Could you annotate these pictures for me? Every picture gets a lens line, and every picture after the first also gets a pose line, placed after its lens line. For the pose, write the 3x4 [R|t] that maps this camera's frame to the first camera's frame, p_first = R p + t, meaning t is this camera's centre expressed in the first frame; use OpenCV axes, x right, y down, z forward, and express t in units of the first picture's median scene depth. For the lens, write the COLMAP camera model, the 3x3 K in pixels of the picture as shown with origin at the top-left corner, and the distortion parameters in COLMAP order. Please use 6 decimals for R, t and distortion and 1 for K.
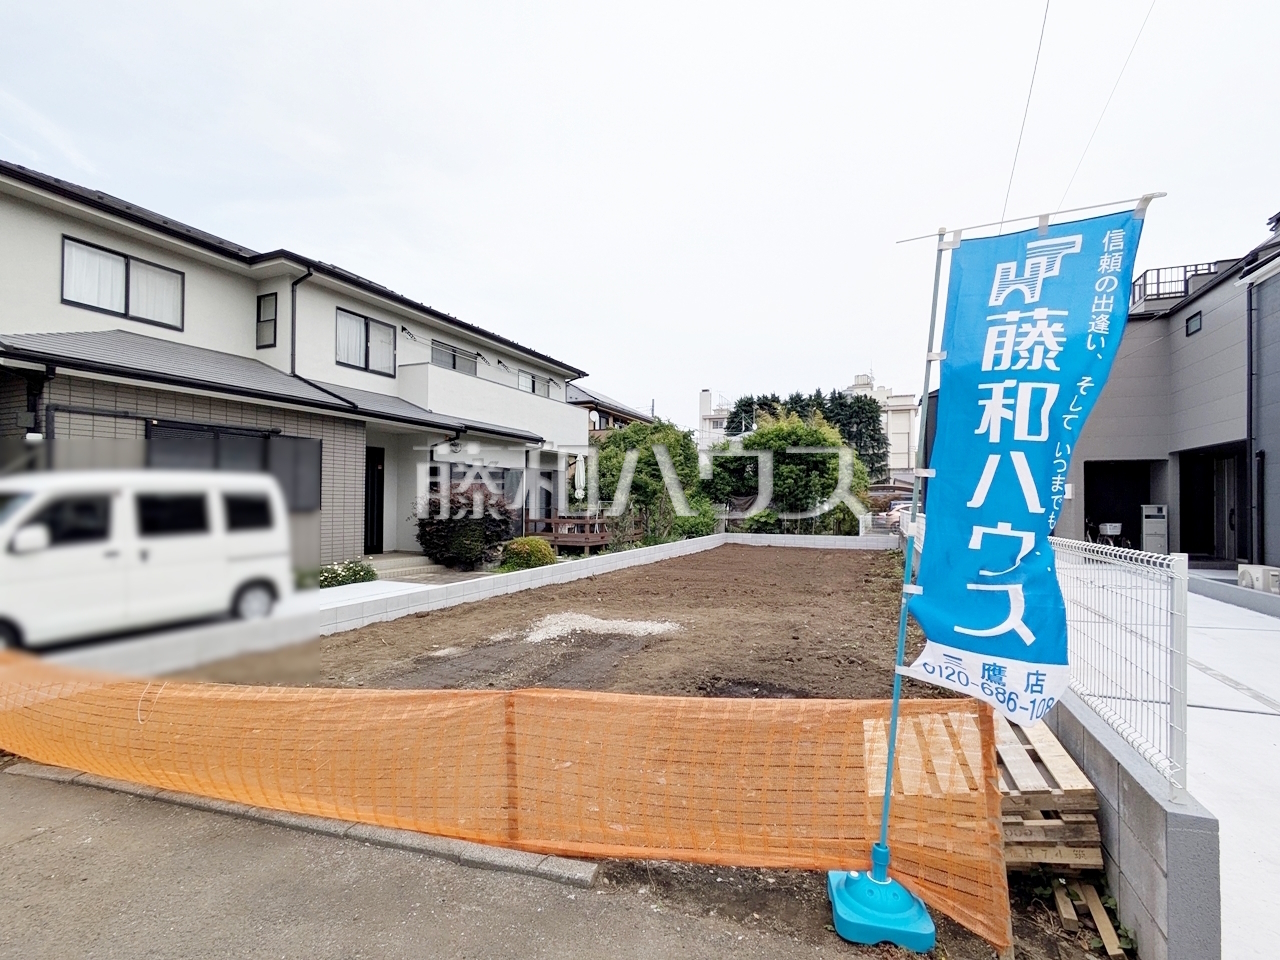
lens RADIAL K [[602.0, 0, 638.6], [0, 602.0, 499.9], [0, 0, 1]] dist [0.003207, 0.000269]
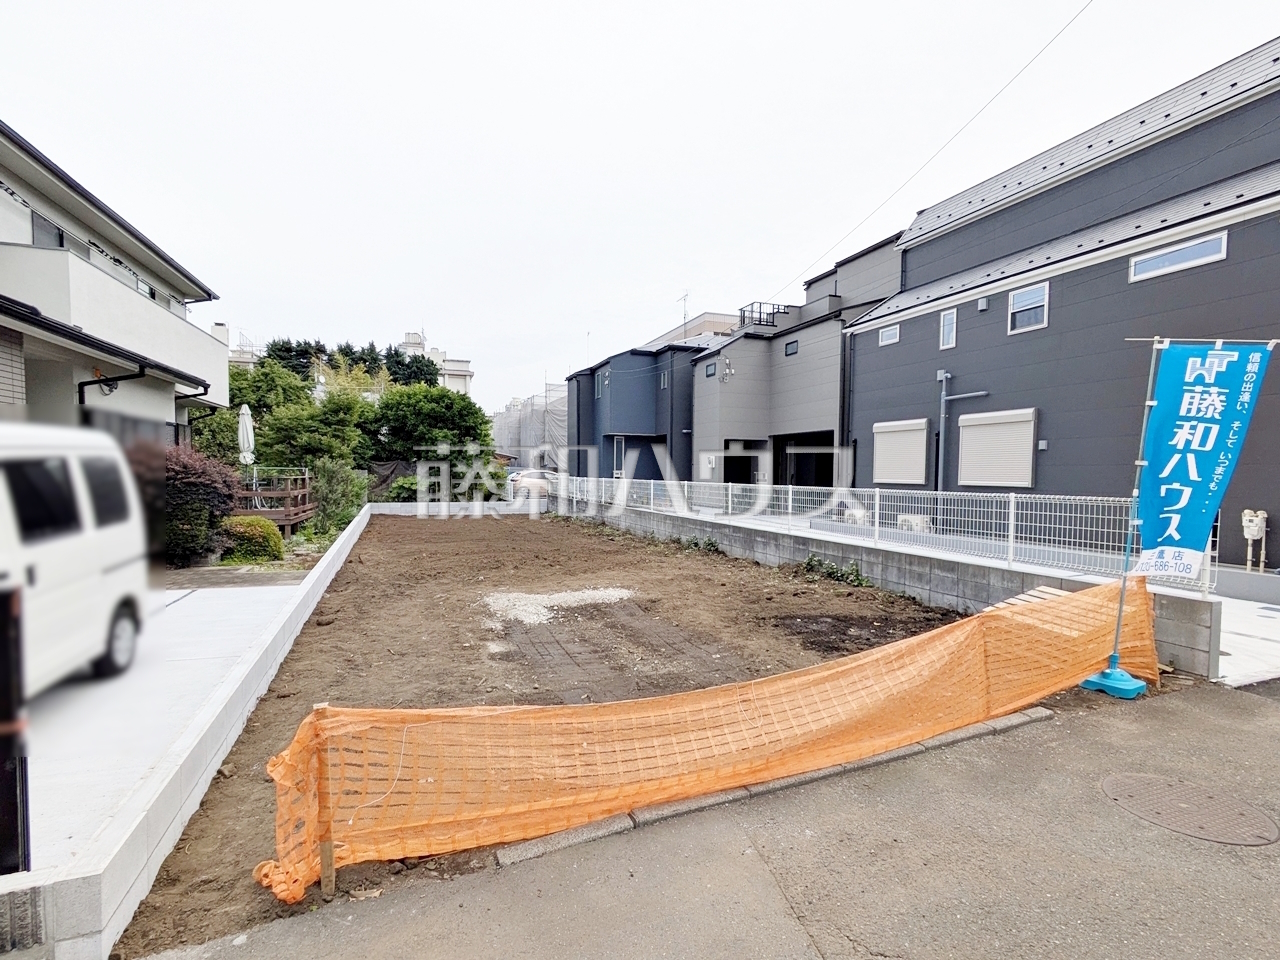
lens RADIAL K [[632.7, 0, 637.2], [0, 632.7, 501.2], [0, 0, 1]] dist [-0.001819, 0.000516]
pose [[0.738563, -0.034064, 0.673323, -0.364353], [-0.005011, 0.998418, 0.056008, -0.003820], [-0.674166, -0.044740, 0.737224, 0.096163]]
